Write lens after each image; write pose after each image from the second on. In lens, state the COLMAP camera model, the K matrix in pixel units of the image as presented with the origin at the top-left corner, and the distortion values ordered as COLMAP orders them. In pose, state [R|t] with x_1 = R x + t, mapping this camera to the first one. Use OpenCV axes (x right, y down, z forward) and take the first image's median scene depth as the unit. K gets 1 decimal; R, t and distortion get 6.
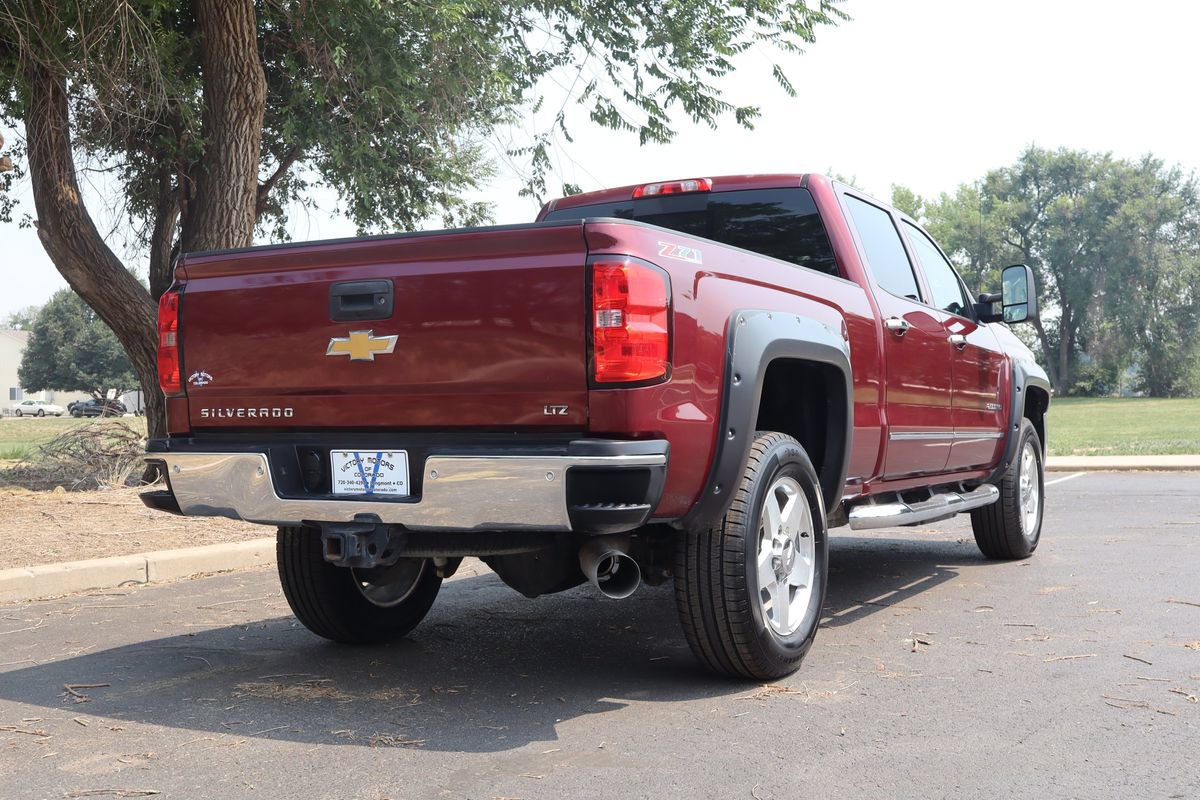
lens RADIAL K [[1316.4, 0, 600.0], [0, 1316.4, 400.0], [0, 0, 1]] dist [0.051854, -0.014907]
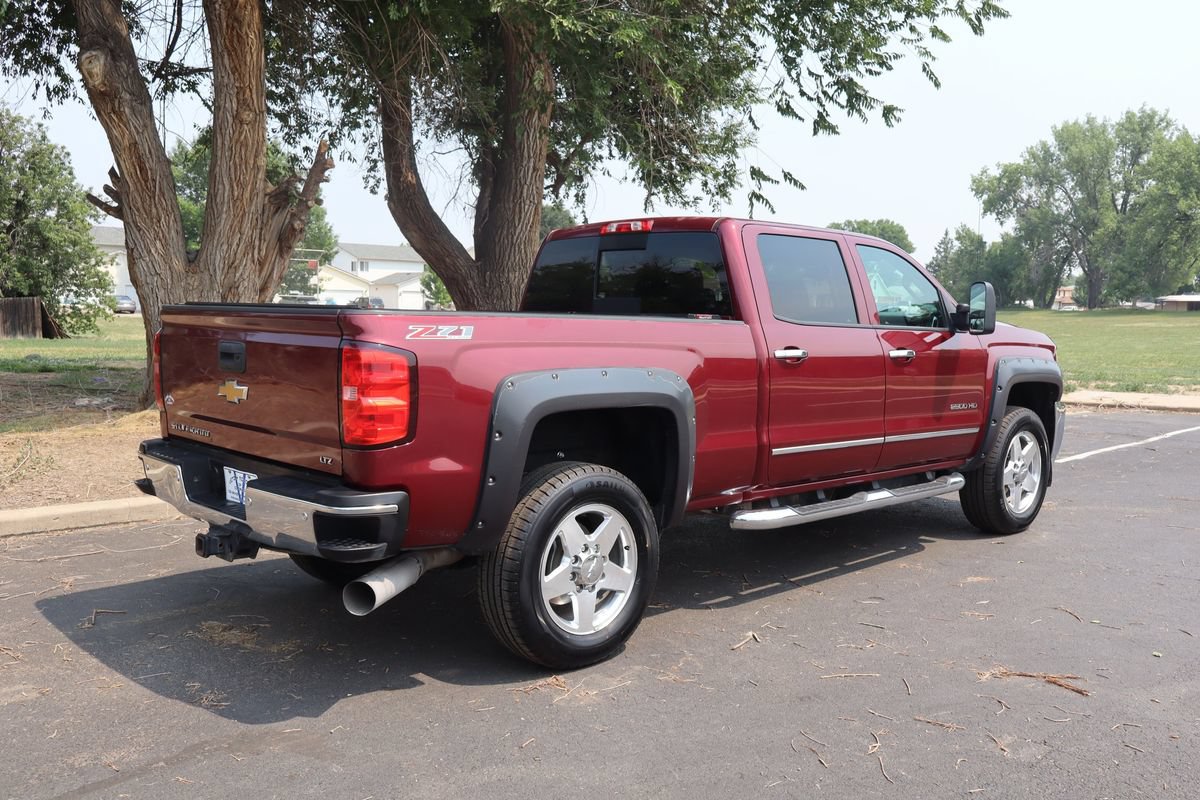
lens RADIAL K [[1032.5, 0, 600.0], [0, 1032.5, 400.0], [0, 0, 1]] dist [0.010010, -0.004934]
pose [[0.956670, 0.050171, -0.286819, 0.430741], [-0.024042, 0.995291, 0.093907, -0.129200], [0.290180, -0.082943, 0.953371, 0.125265]]
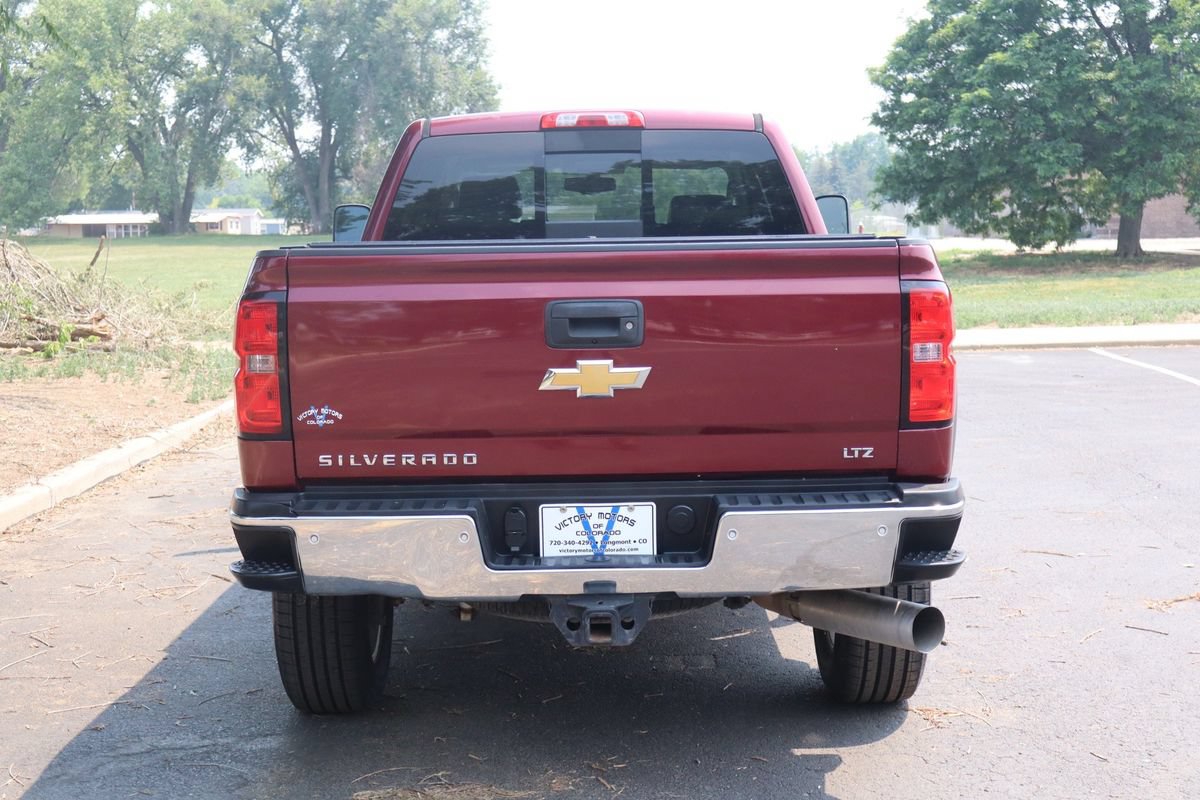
lens RADIAL K [[1650.1, 0, 600.0], [0, 1650.1, 400.0], [0, 0, 1]] dist [-0.009526, -0.029611]
pose [[0.881566, -0.049947, 0.469412, -0.616775], [0.004542, 0.995238, 0.097367, -0.119472], [-0.472040, -0.083704, 0.877595, 0.091277]]
